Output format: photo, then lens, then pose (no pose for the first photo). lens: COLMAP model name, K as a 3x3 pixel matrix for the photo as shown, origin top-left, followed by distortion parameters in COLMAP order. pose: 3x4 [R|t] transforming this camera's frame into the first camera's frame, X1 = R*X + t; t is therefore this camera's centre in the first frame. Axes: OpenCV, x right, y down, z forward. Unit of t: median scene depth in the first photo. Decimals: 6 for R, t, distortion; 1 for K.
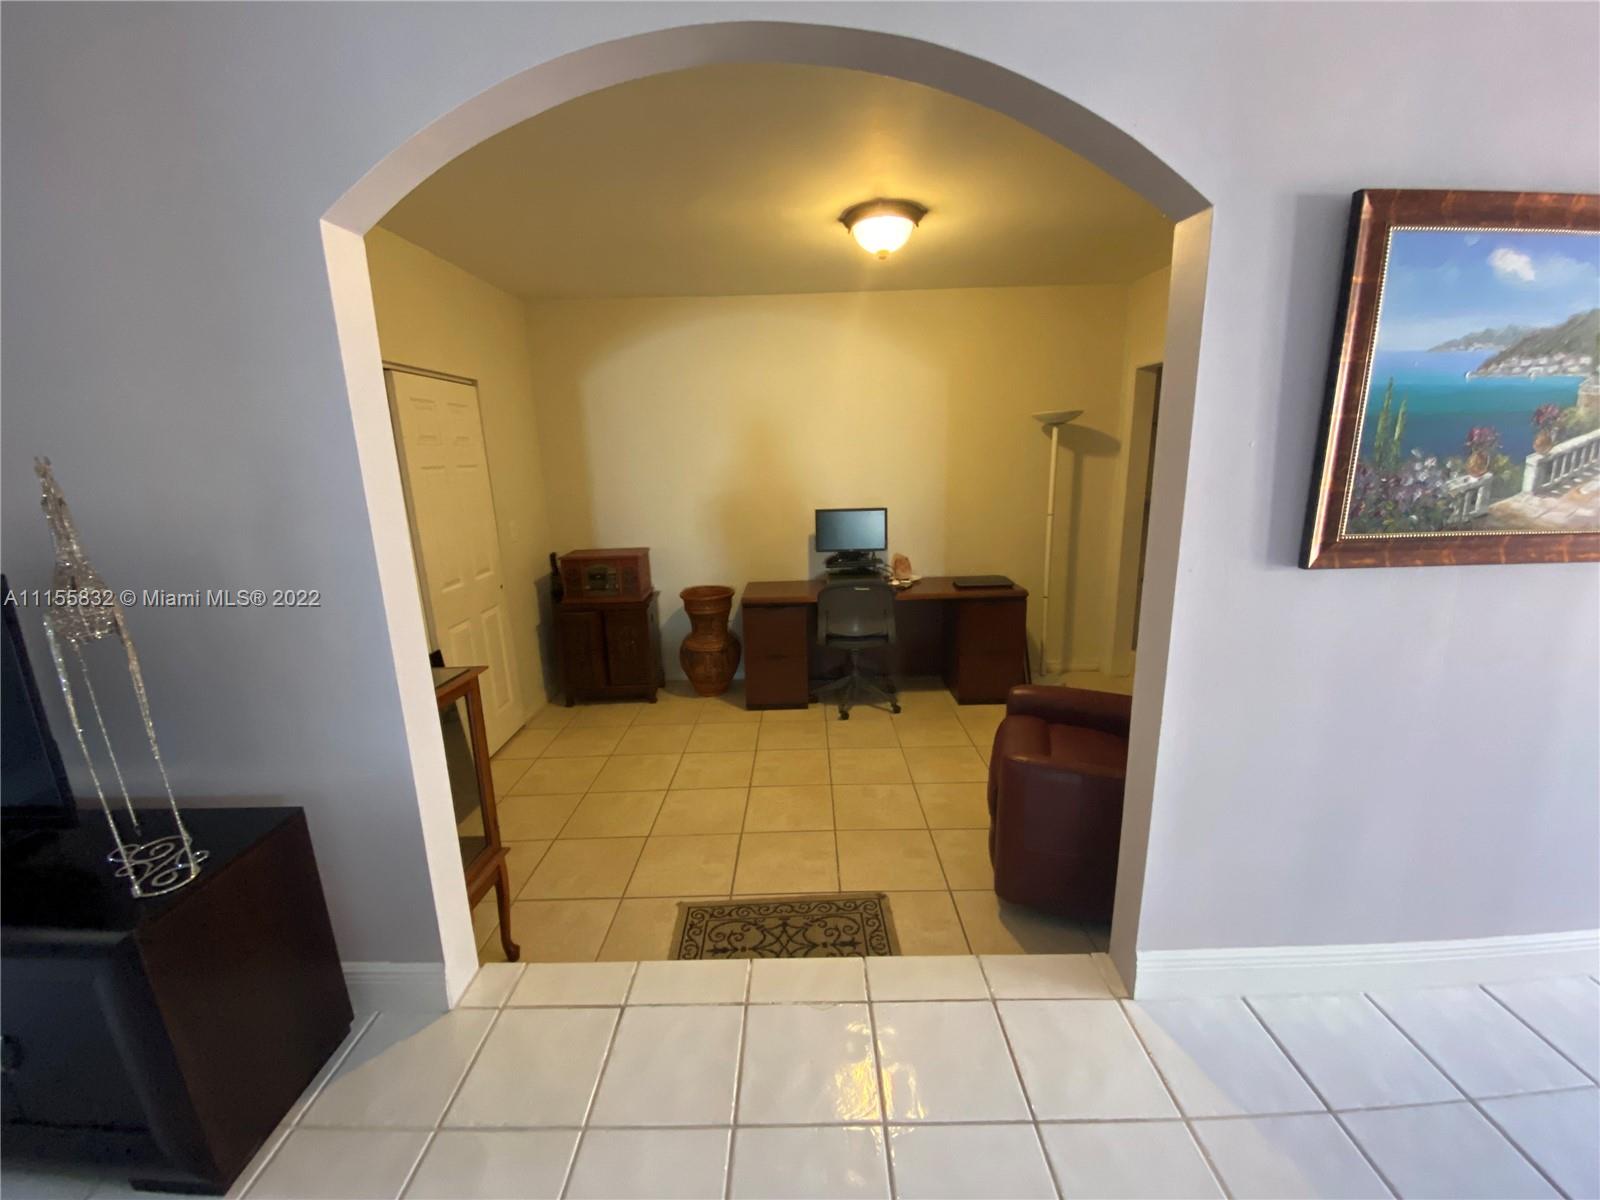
lens RADIAL K [[644.8, 0, 805.8], [0, 644.8, 599.0], [0, 0, 1]] dist [0.032895, -0.026833]
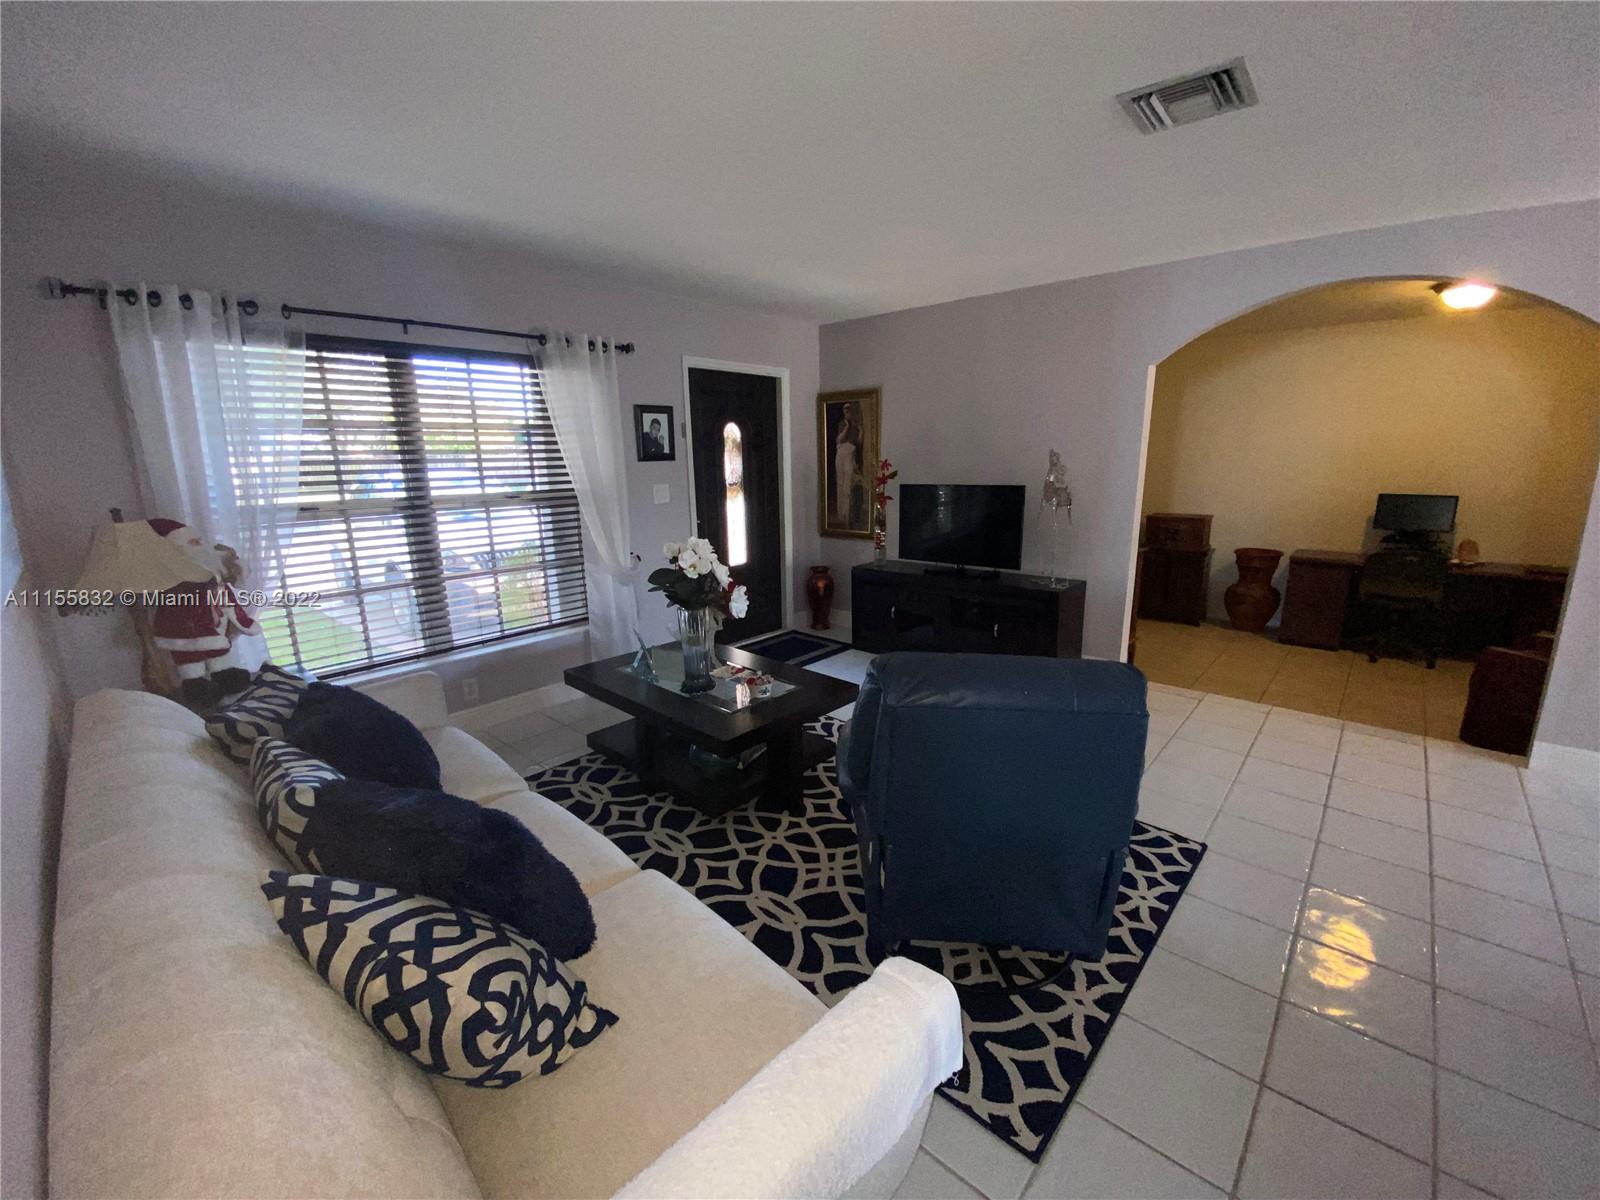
lens RADIAL K [[644.8, 0, 805.8], [0, 644.8, 599.0], [0, 0, 1]] dist [0.032895, -0.026833]
pose [[0.739215, 0.160802, -0.653991, 0.049457], [-0.150673, 0.985950, 0.072116, 0.130135], [0.656398, 0.045230, 0.753058, -0.615957]]
